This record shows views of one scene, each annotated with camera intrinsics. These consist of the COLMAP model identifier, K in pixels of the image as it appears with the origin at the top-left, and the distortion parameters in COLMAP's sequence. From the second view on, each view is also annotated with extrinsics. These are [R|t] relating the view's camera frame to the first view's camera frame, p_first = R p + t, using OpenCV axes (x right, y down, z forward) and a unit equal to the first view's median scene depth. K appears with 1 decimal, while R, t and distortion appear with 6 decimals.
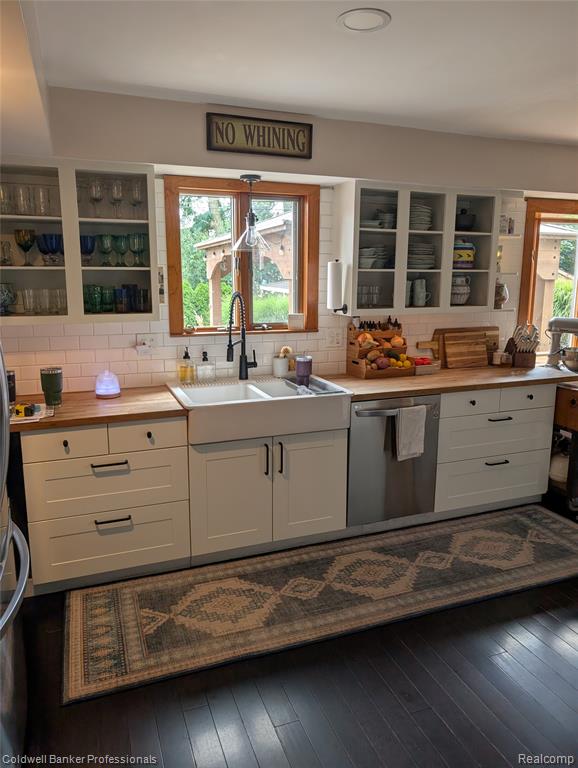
lens RADIAL K [[550.7, 0, 289.2], [0, 550.7, 376.4], [0, 0, 1]] dist [0.006056, -0.011296]
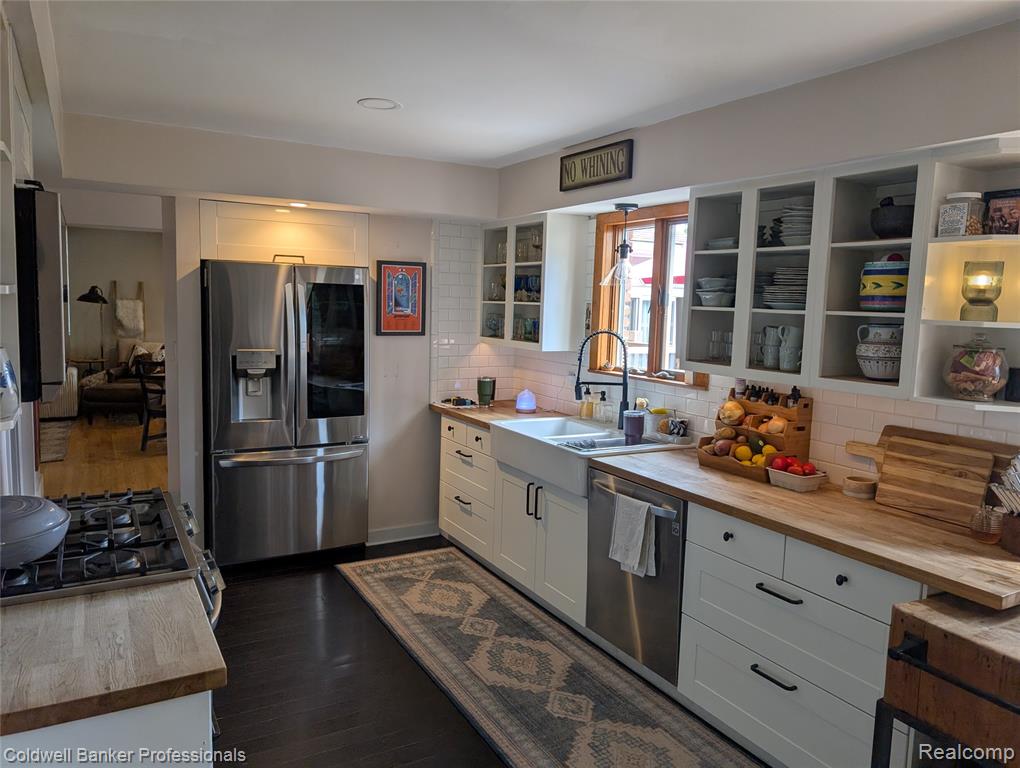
lens RADIAL K [[708.4, 0, 512.0], [0, 708.4, 379.2], [0, 0, 1]] dist [0.001524, 0.000550]
pose [[0.172796, 0.108520, -0.978961, 1.041841], [-0.214968, 0.974106, 0.070038, -0.120006], [0.961213, 0.198344, 0.191650, 0.631276]]
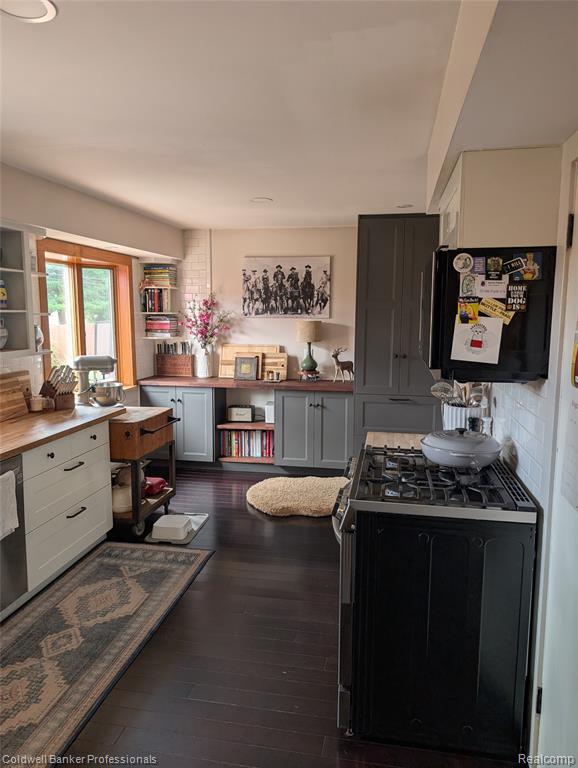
lens RADIAL K [[550.7, 0, 287.6], [0, 550.7, 384.2], [0, 0, 1]] dist [0.006056, -0.011296]
pose [[0.521882, -0.113901, 0.845379, -0.226052], [0.157831, 0.986827, 0.035524, -0.040296], [-0.838289, 0.114888, 0.532985, 0.181213]]
